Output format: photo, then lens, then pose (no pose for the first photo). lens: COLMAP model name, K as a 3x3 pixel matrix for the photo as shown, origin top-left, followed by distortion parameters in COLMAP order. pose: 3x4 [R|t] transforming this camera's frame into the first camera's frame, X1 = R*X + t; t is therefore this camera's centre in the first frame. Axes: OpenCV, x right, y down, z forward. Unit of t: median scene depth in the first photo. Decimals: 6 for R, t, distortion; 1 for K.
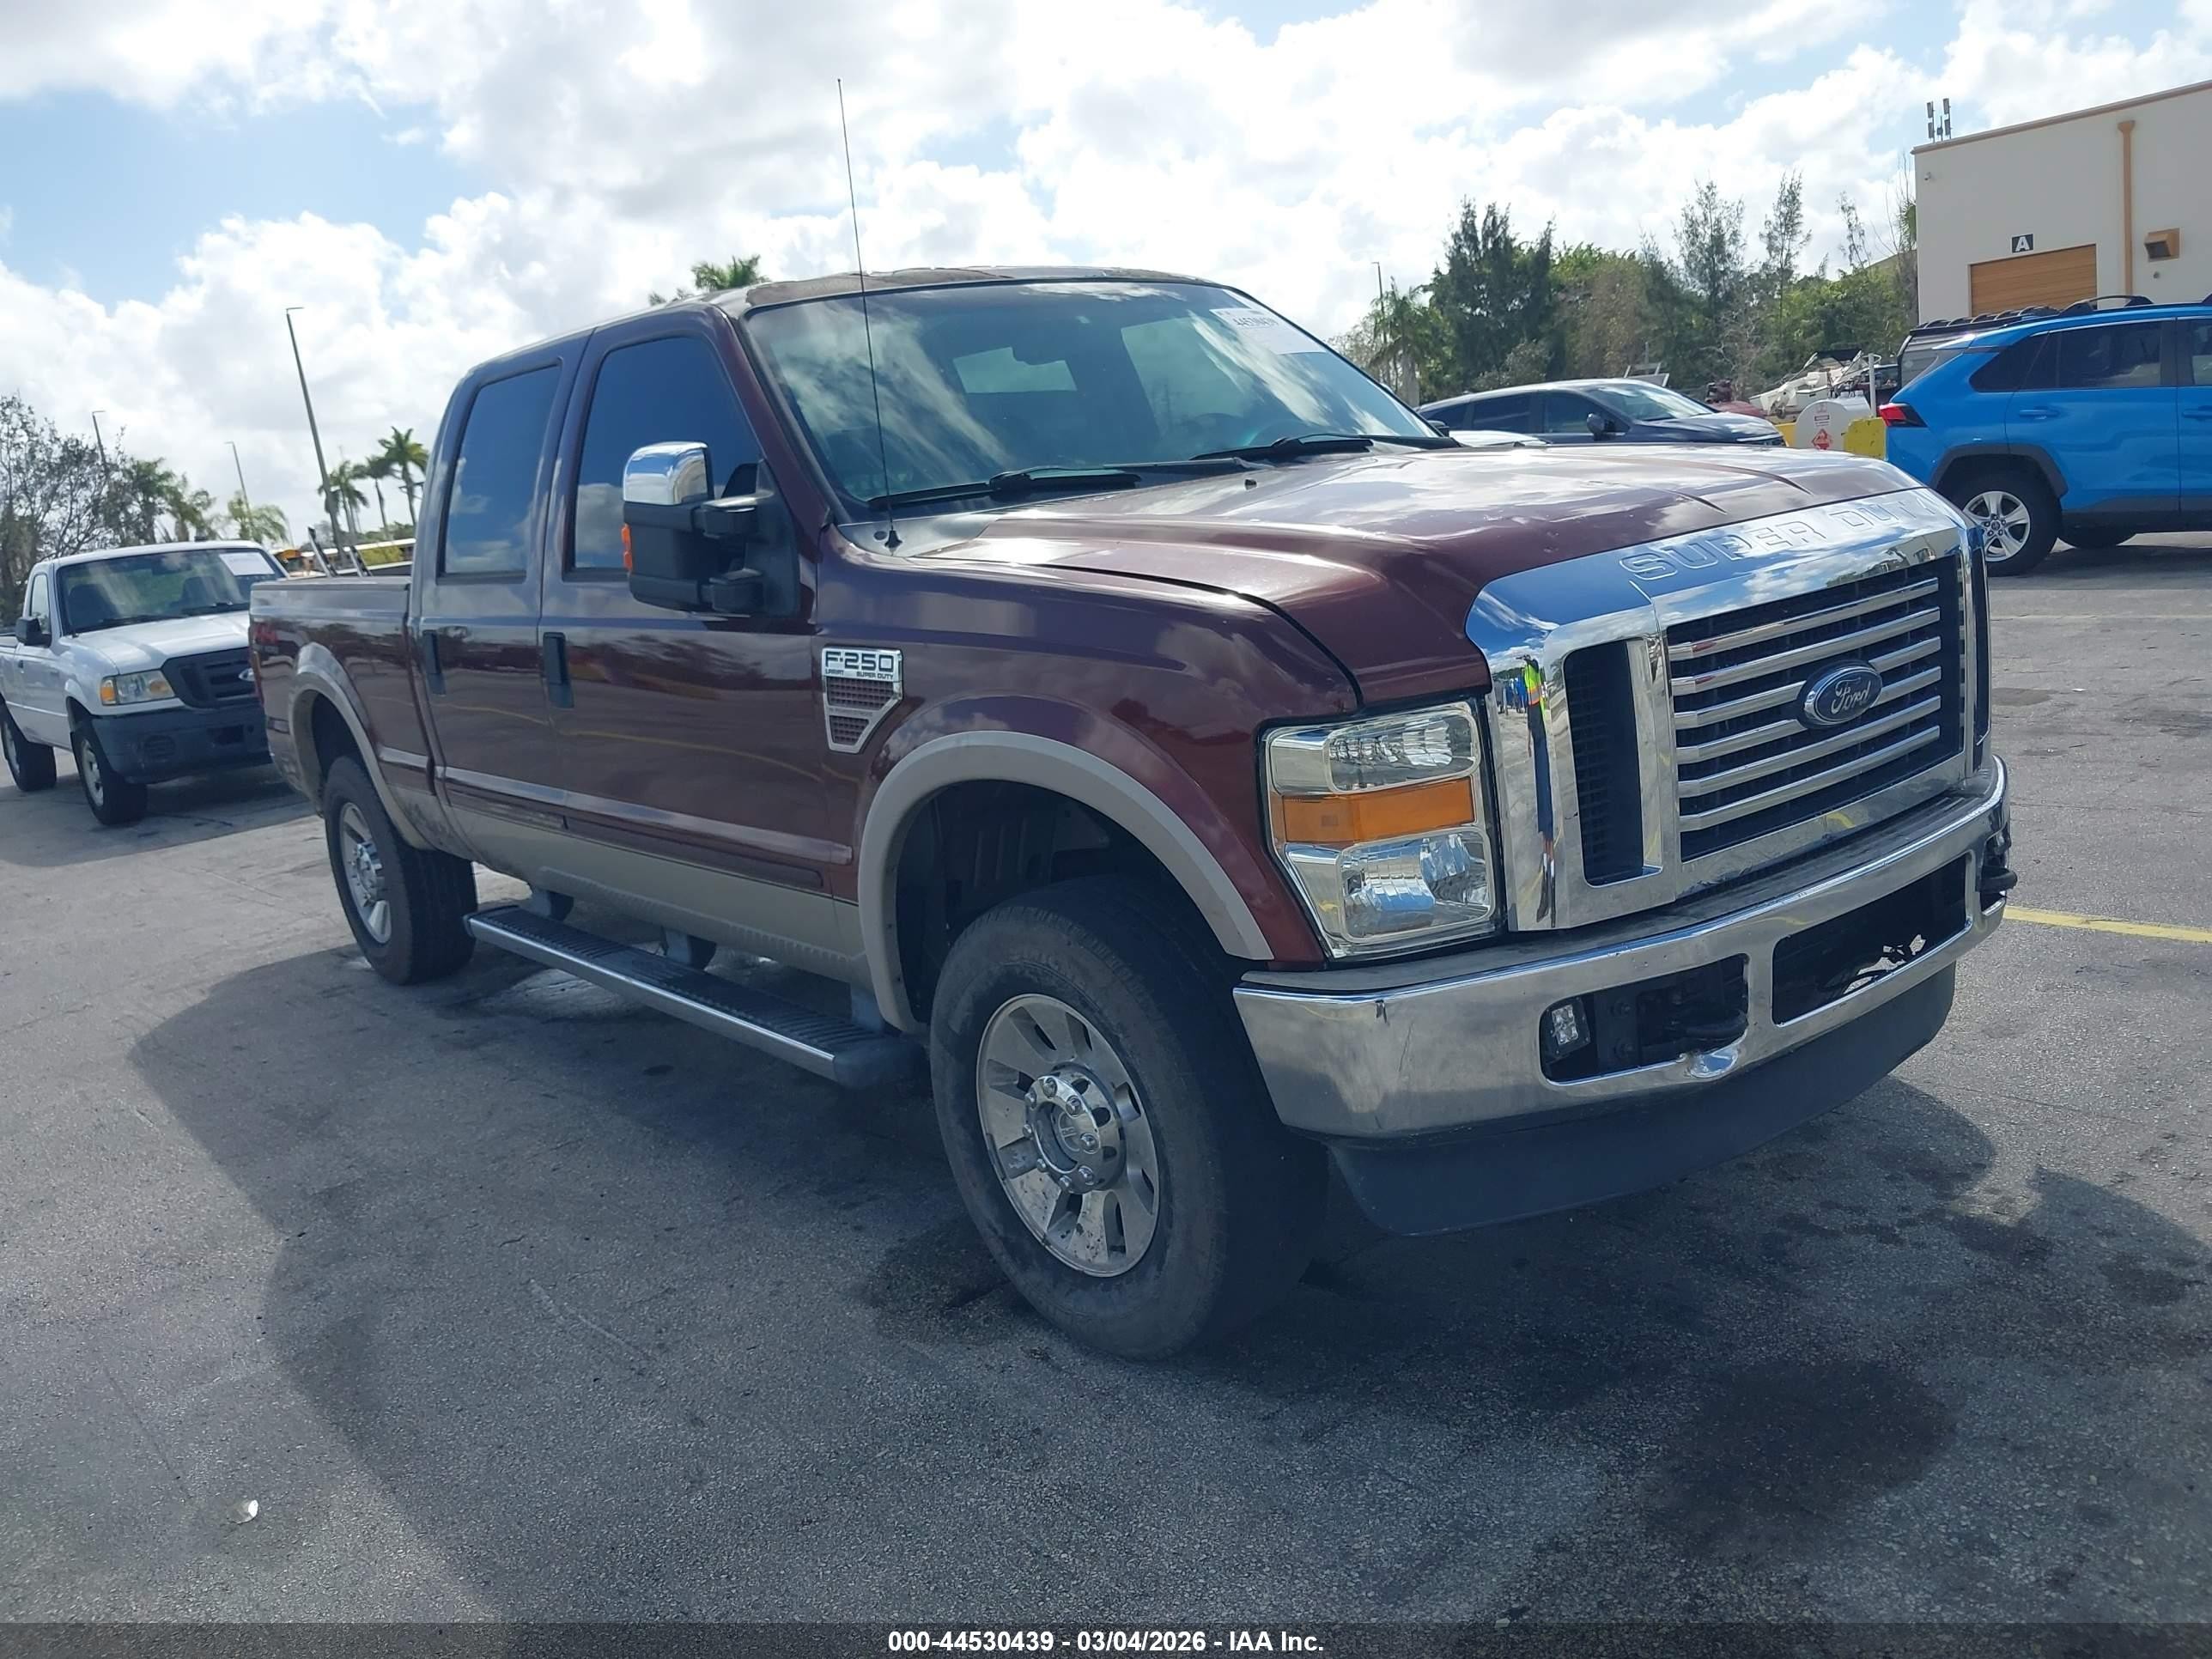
lens RADIAL K [[1798.6, 0, 1106.0], [0, 1798.6, 829.5], [0, 0, 1]] dist [0.008577, -0.035216]
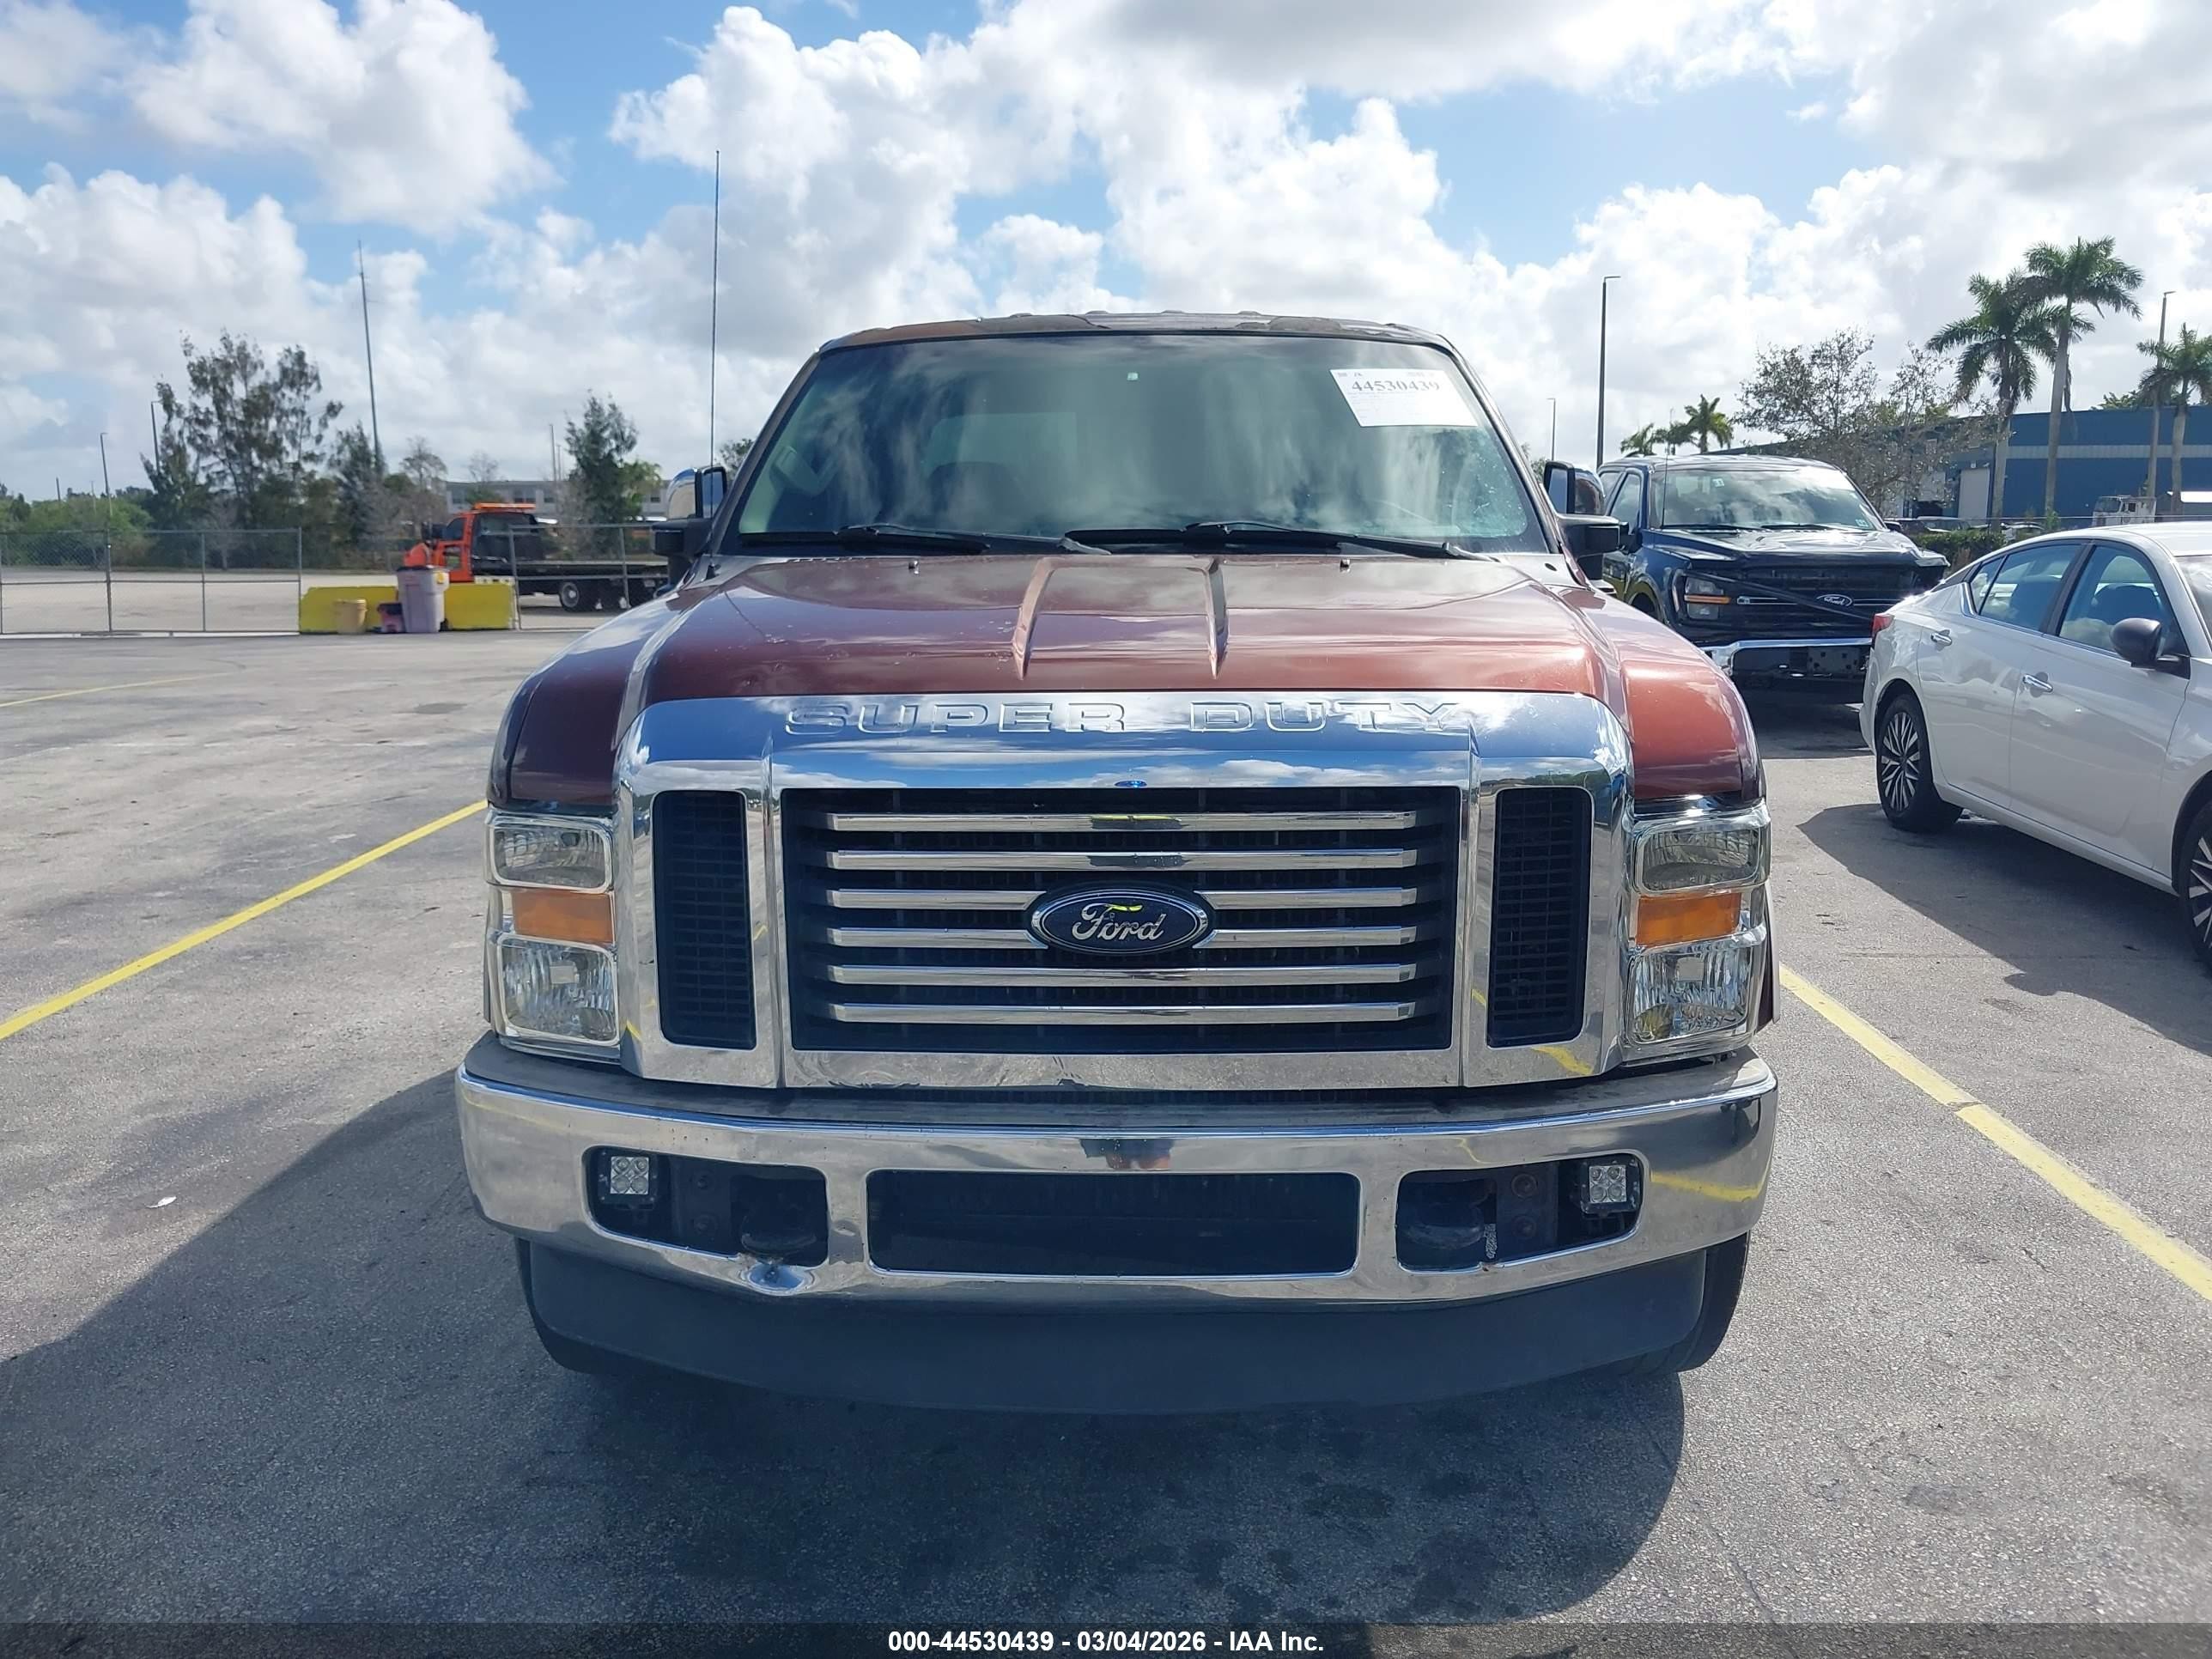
lens RADIAL K [[1787.4, 0, 1106.0], [0, 1787.4, 829.5], [0, 0, 1]] dist [-0.006576, -0.045626]
pose [[0.752799, 0.219847, -0.620452, 0.040317], [-0.208258, 0.973706, 0.092336, -0.008507], [0.624437, 0.059704, 0.778790, 0.016820]]
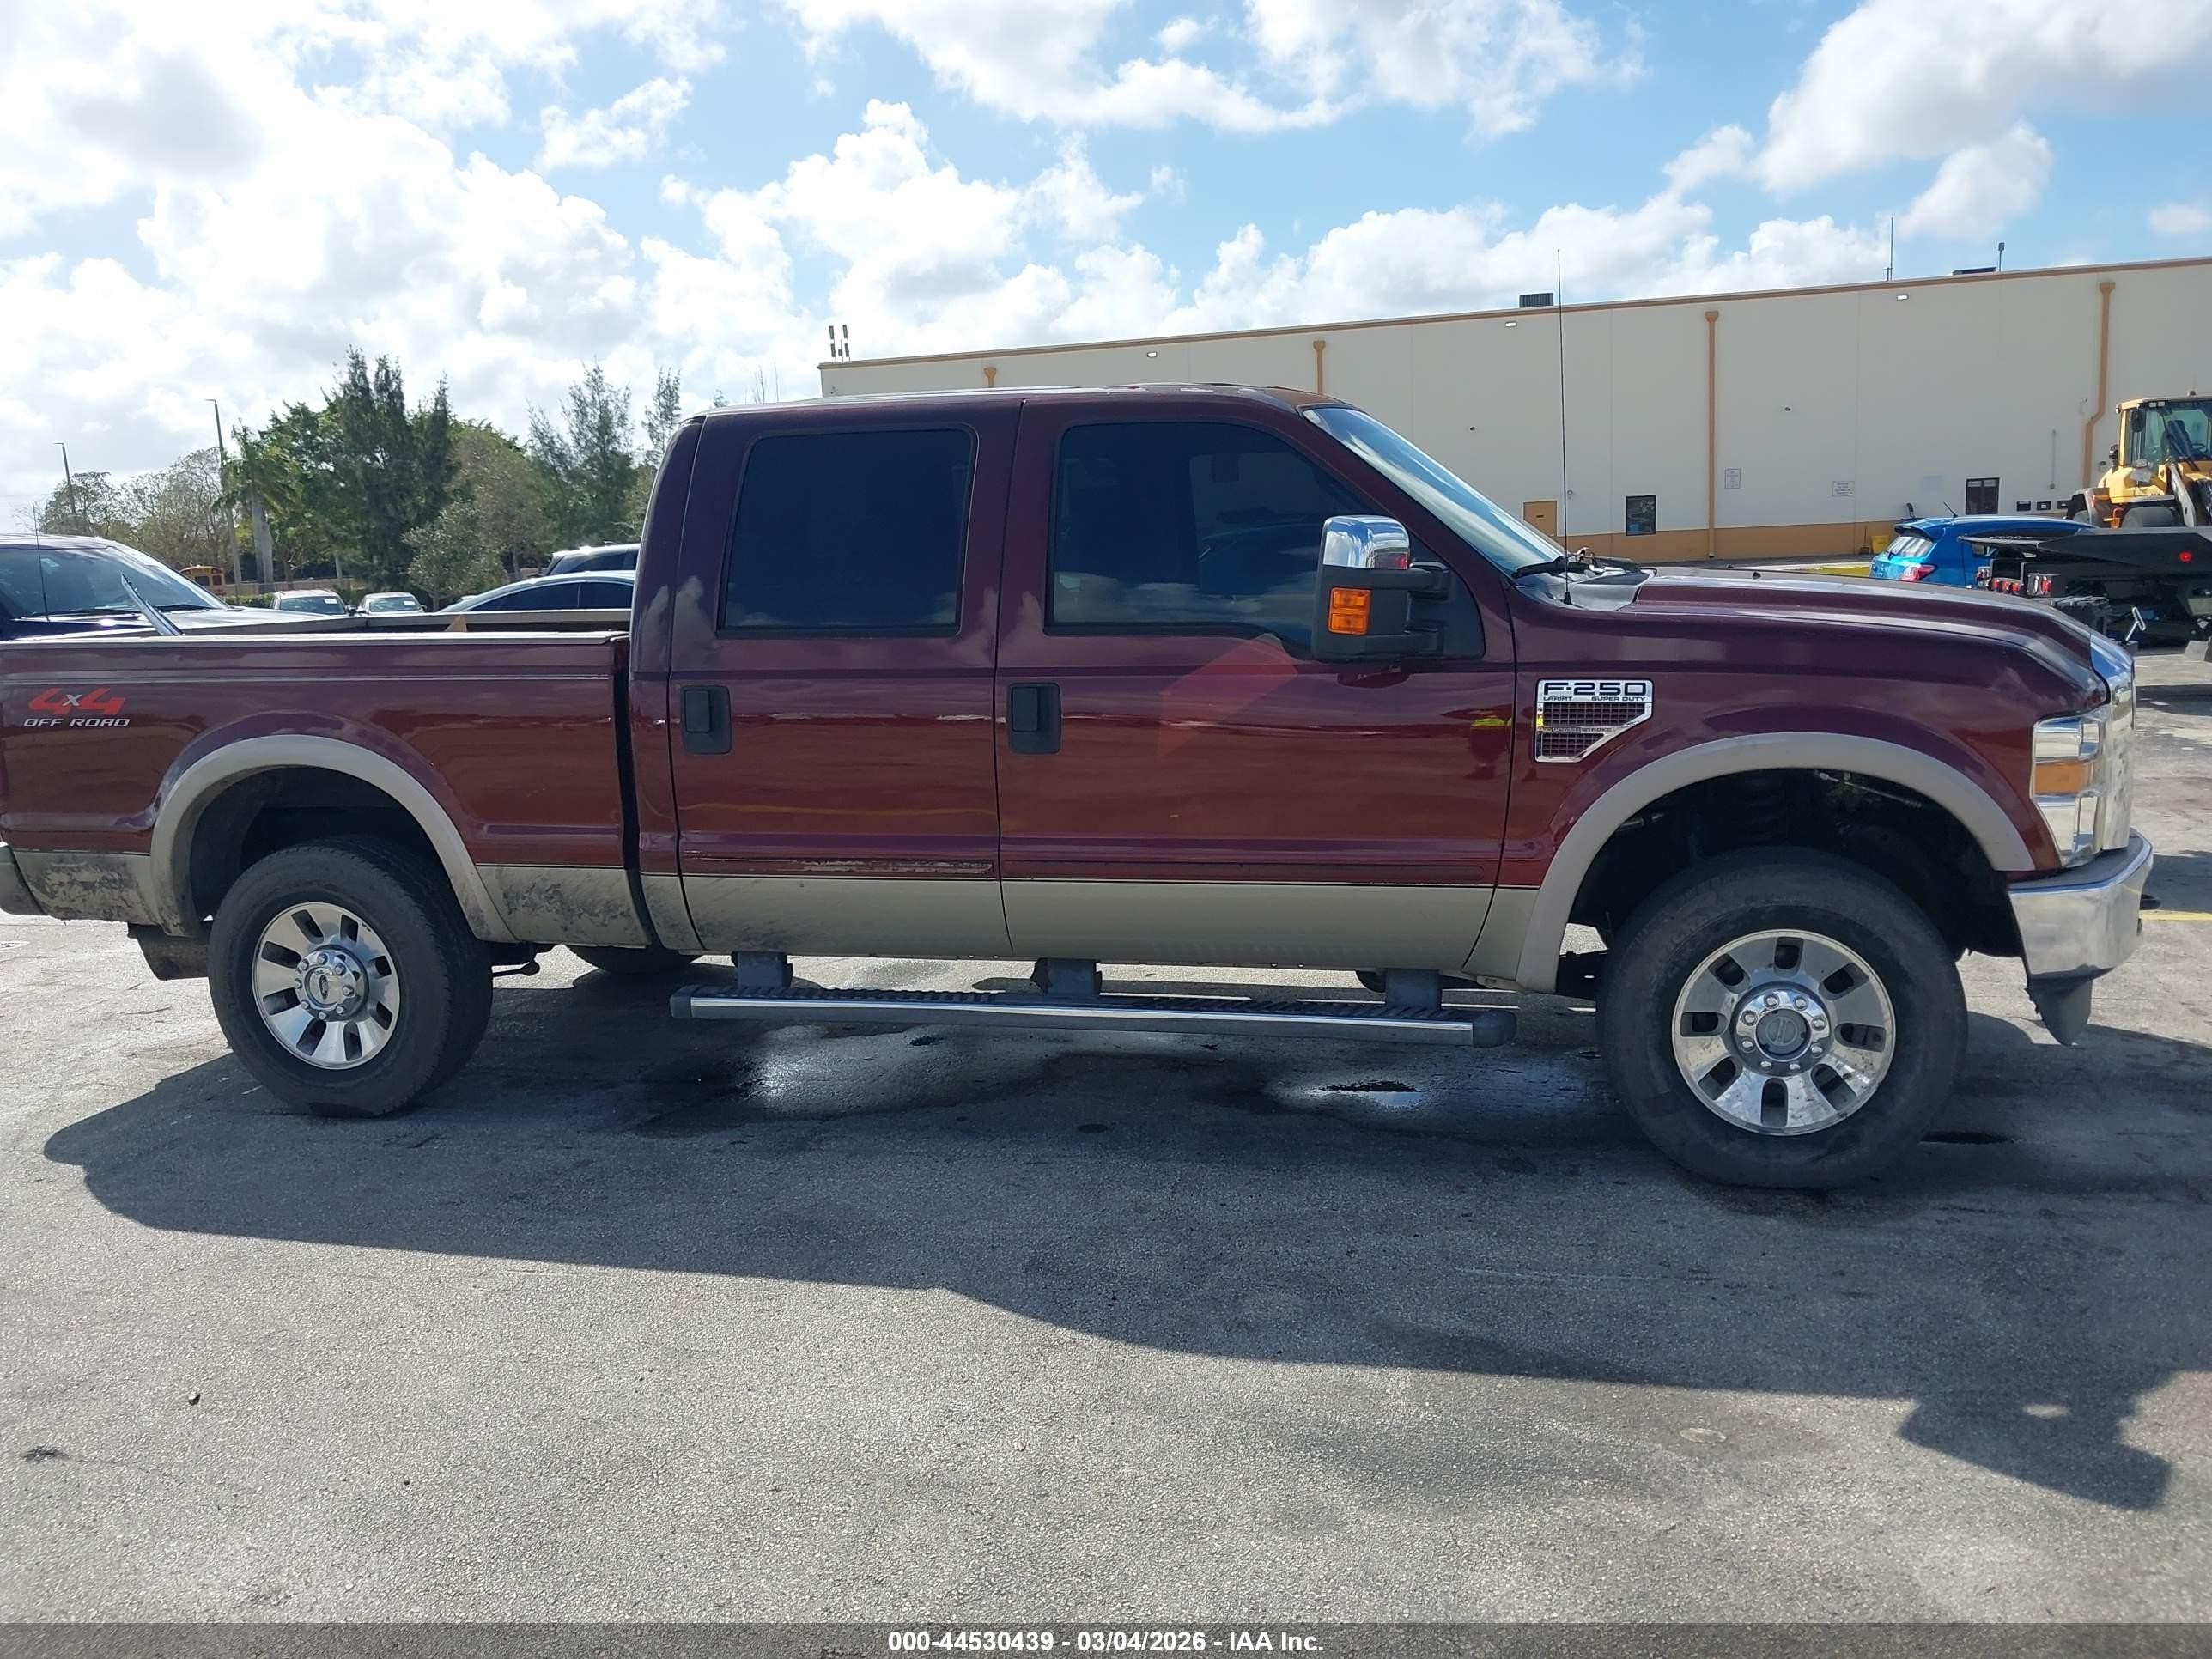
lens RADIAL K [[1814.2, 0, 1112.3], [0, 1814.2, 822.4], [0, 0, 1]] dist [-0.037950, -0.005314]
pose [[0.794758, -0.006848, 0.606888, -0.064604], [0.066707, 0.994864, -0.076131, 0.003580], [-0.603250, 0.100990, 0.791133, 0.015534]]
